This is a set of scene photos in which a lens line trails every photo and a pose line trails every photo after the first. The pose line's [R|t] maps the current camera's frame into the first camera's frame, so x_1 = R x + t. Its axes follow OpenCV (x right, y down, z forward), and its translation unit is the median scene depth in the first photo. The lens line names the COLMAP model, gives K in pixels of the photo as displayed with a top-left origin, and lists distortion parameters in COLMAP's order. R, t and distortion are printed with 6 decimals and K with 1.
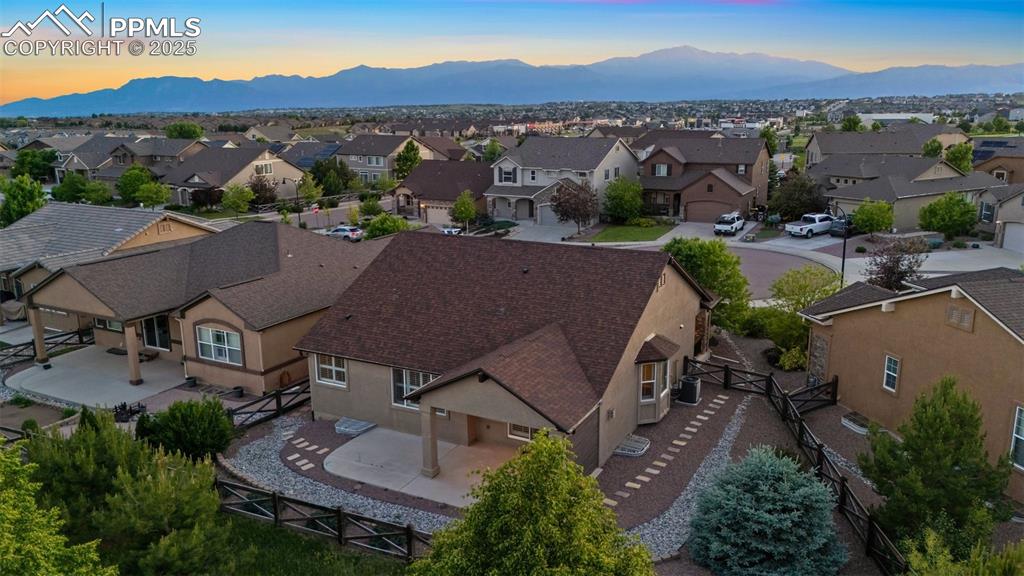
lens RADIAL K [[769.4, 0, 512.0], [0, 769.4, 288.0], [0, 0, 1]] dist [0.069093, -0.074057]
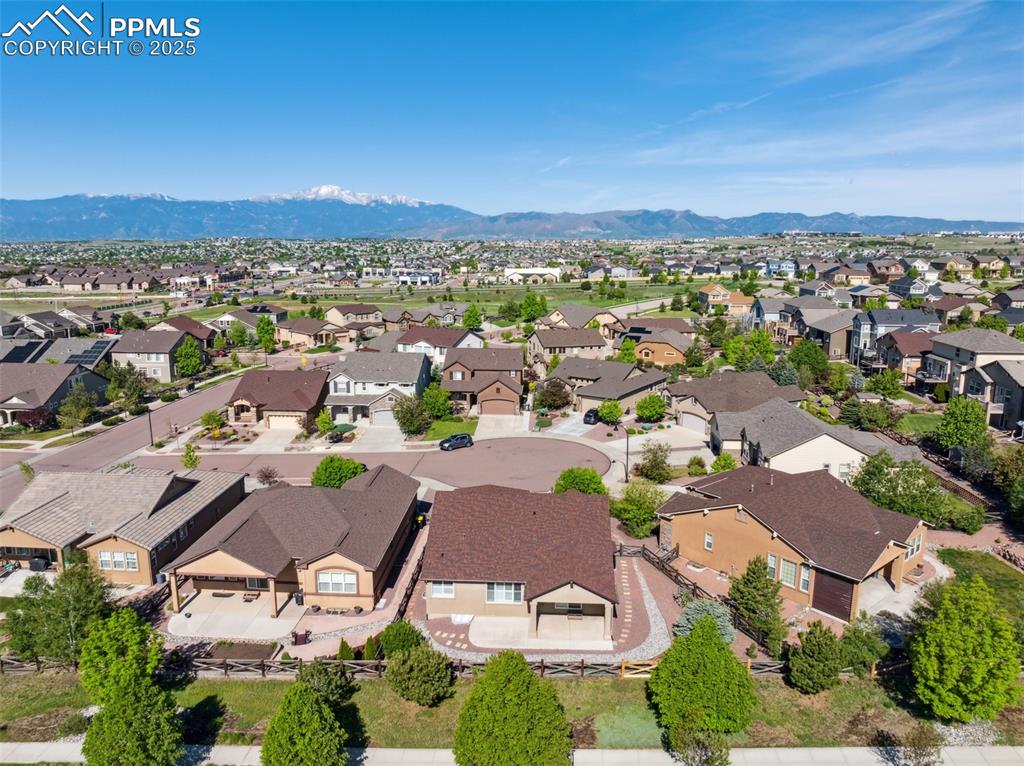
lens RADIAL K [[732.7, 0, 512.0], [0, 732.7, 383.0], [0, 0, 1]] dist [-0.043827, -0.001897]
pose [[0.900461, -0.073436, 0.428692, -0.749513], [0.089352, 0.995854, -0.017090, -0.304037], [-0.425660, 0.053693, 0.903289, -0.549774]]
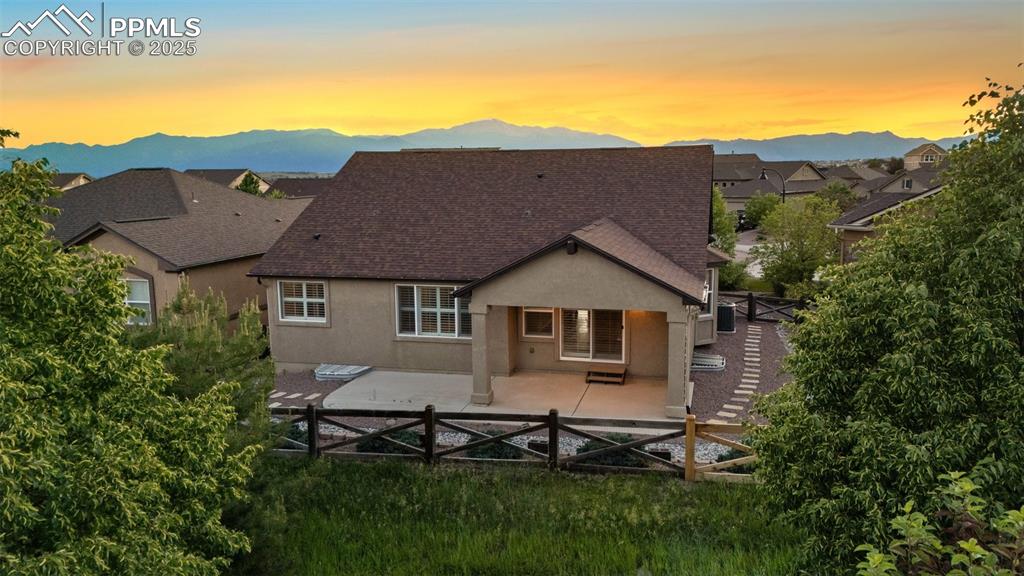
lens RADIAL K [[769.4, 0, 512.0], [0, 769.4, 288.0], [0, 0, 1]] dist [0.069093, -0.074057]
pose [[0.972054, -0.037274, 0.231781, -0.207774], [0.057530, 0.995032, -0.081255, 0.163504], [-0.227601, 0.092319, 0.969368, 0.225330]]
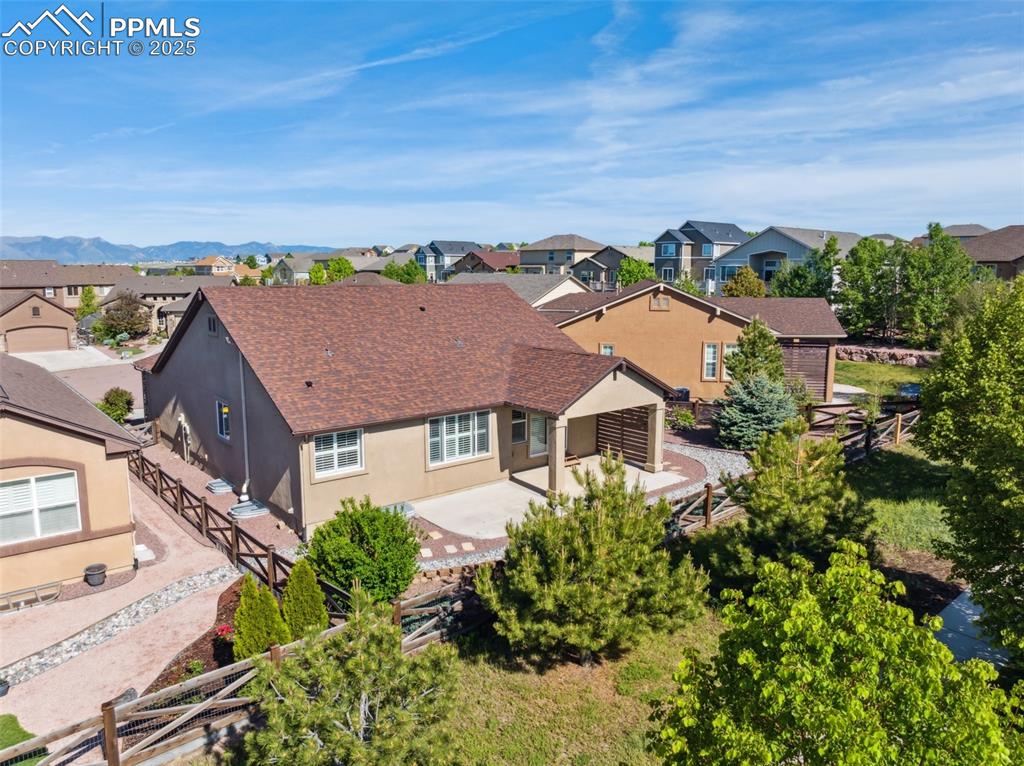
lens RADIAL K [[720.1, 0, 510.2], [0, 720.1, 365.4], [0, 0, 1]] dist [-0.051120, 0.001479]
pose [[0.353314, -0.108179, 0.929229, -0.773637], [0.207550, 0.977602, 0.034895, 0.036765], [-0.912191, 0.180533, 0.367853, 0.592847]]
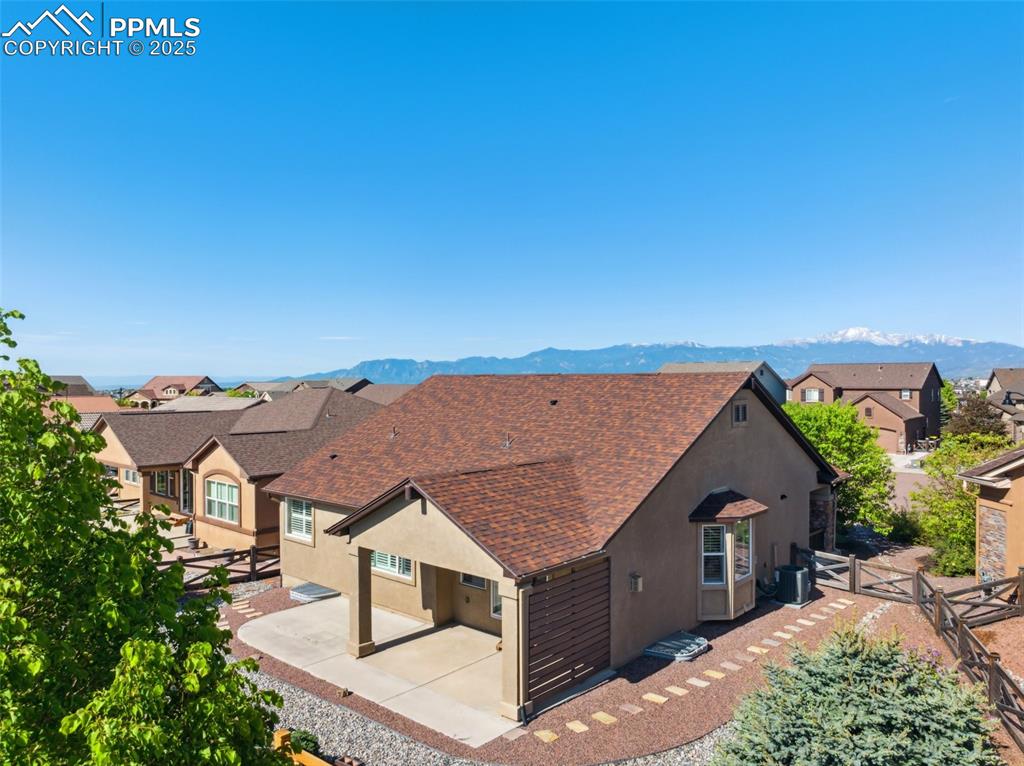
lens RADIAL K [[732.7, 0, 512.0], [0, 732.7, 383.0], [0, 0, 1]] dist [-0.043827, -0.001897]
pose [[0.971795, 0.007605, -0.235704, 0.146529], [-0.061869, 0.972693, -0.223698, 0.122567], [0.227566, 0.231971, 0.945729, 0.315188]]
